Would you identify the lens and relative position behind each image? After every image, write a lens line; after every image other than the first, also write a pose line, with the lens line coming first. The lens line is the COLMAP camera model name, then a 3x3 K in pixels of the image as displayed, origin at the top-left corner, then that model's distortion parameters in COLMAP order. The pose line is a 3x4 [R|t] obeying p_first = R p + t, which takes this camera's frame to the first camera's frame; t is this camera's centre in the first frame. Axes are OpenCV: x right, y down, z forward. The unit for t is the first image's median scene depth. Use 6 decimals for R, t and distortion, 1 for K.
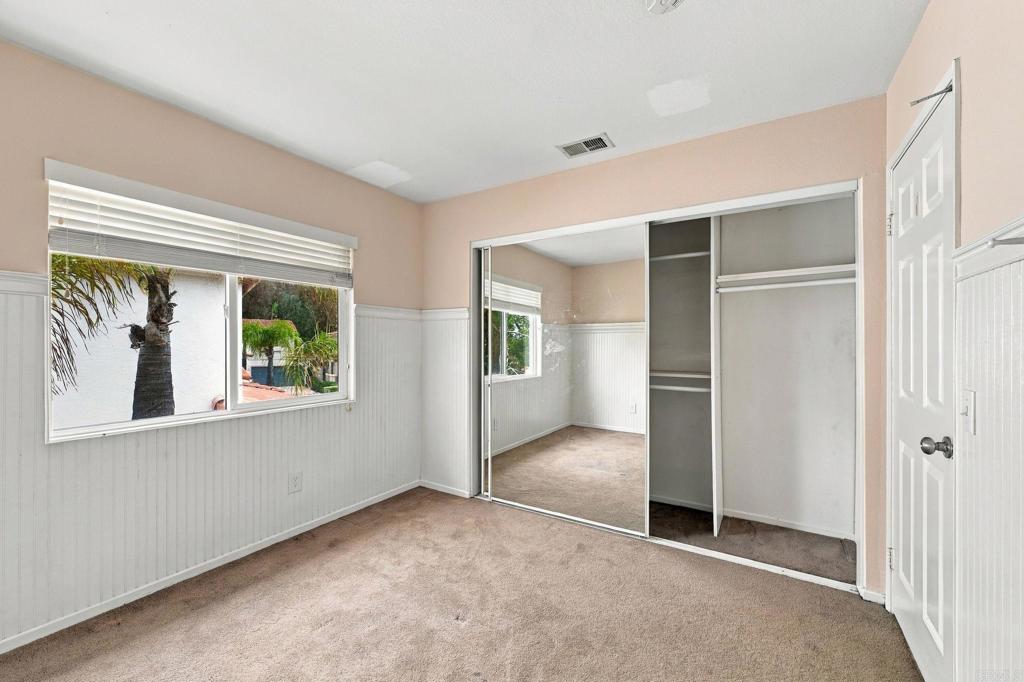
lens RADIAL K [[405.8, 0, 510.7], [0, 405.8, 342.5], [0, 0, 1]] dist [0.000470, 0.000649]
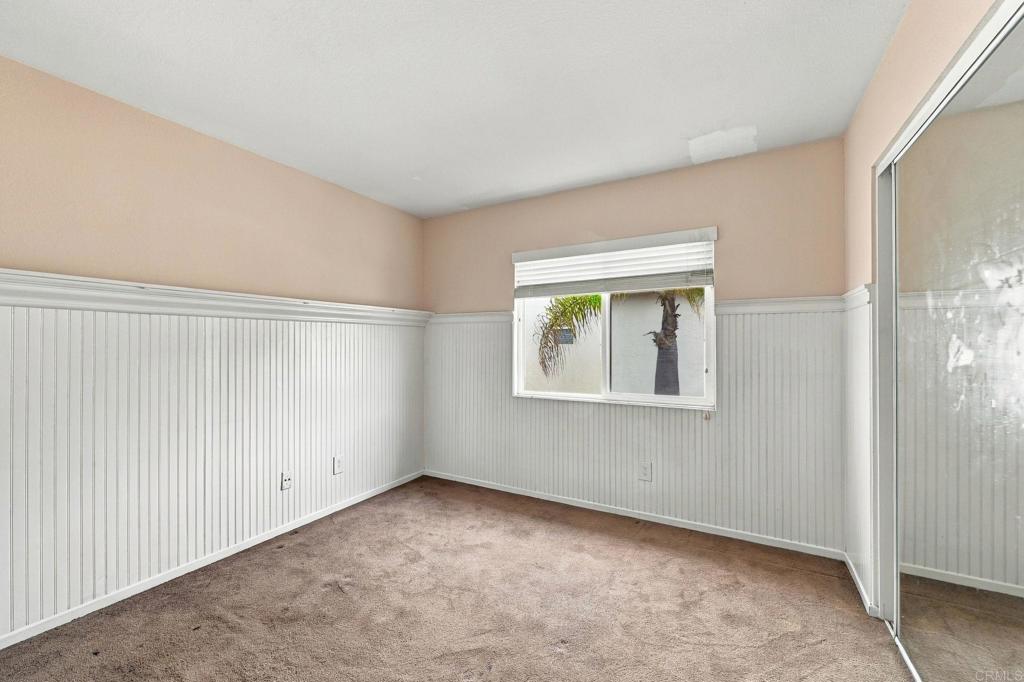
lens RADIAL K [[405.8, 0, 510.7], [0, 405.8, 342.5], [0, 0, 1]] dist [0.000470, 0.000649]
pose [[0.051910, -0.010815, -0.998593, 0.492545], [0.000489, 0.999942, -0.010804, 0.005376], [0.998652, 0.000072, 0.051912, 0.514031]]
